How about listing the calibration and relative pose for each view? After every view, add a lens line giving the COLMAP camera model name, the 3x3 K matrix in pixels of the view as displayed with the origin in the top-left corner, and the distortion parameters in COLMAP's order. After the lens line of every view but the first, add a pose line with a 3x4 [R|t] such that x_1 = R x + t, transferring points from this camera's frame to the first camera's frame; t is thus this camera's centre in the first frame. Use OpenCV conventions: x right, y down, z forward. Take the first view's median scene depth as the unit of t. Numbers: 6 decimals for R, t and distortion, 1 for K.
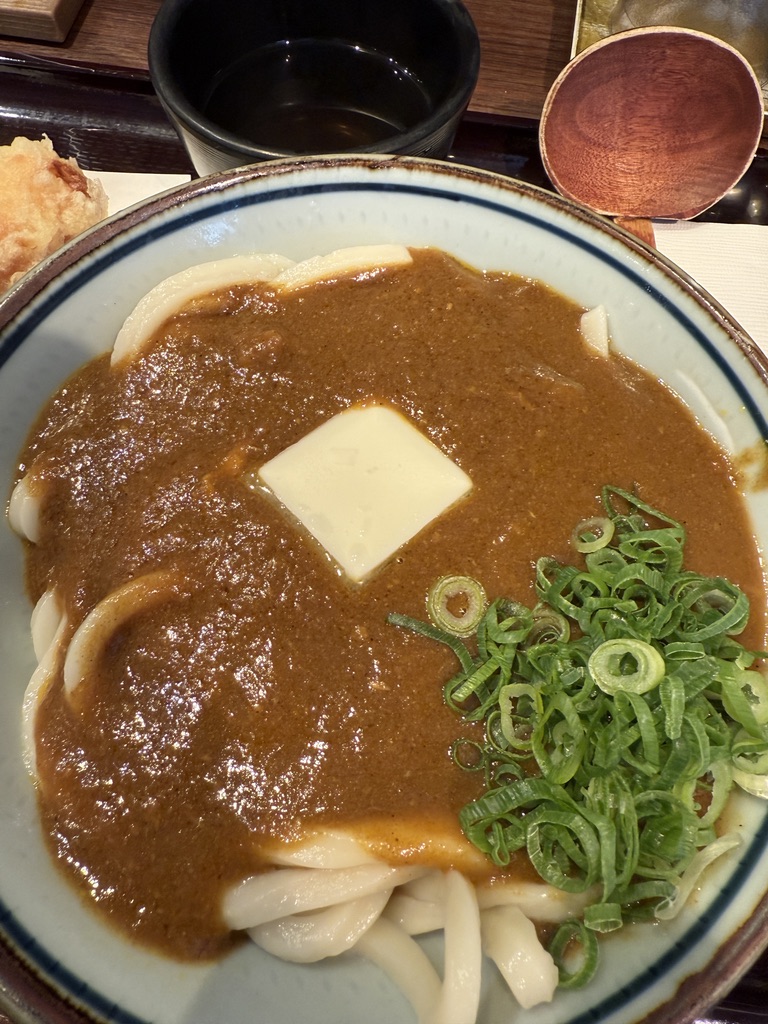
lens RADIAL K [[732.0, 0, 387.3], [0, 732.0, 442.7], [0, 0, 1]] dist [-0.009453, 0.005175]
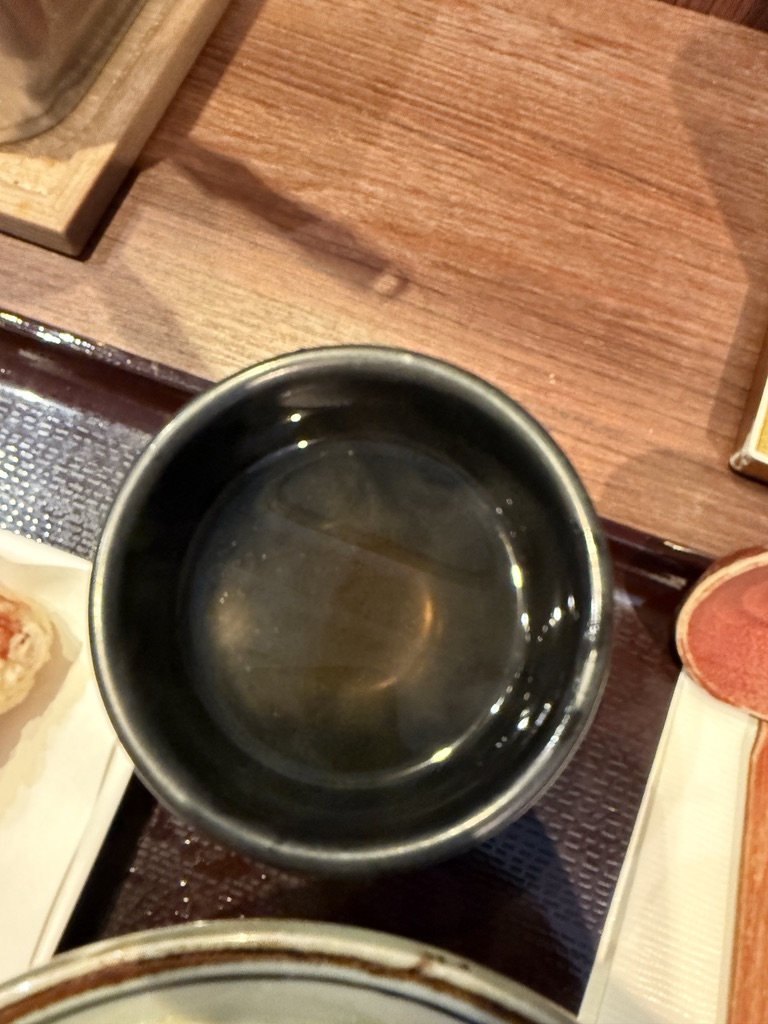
lens RADIAL K [[725.2, 0, 390.8], [0, 725.2, 442.7], [0, 0, 1]] dist [0.000684, 0.000856]
pose [[0.976790, 0.194375, -0.089995, -0.039907], [-0.182818, 0.975473, 0.122594, -0.988943], [0.111617, -0.103295, 0.988368, 0.520806]]
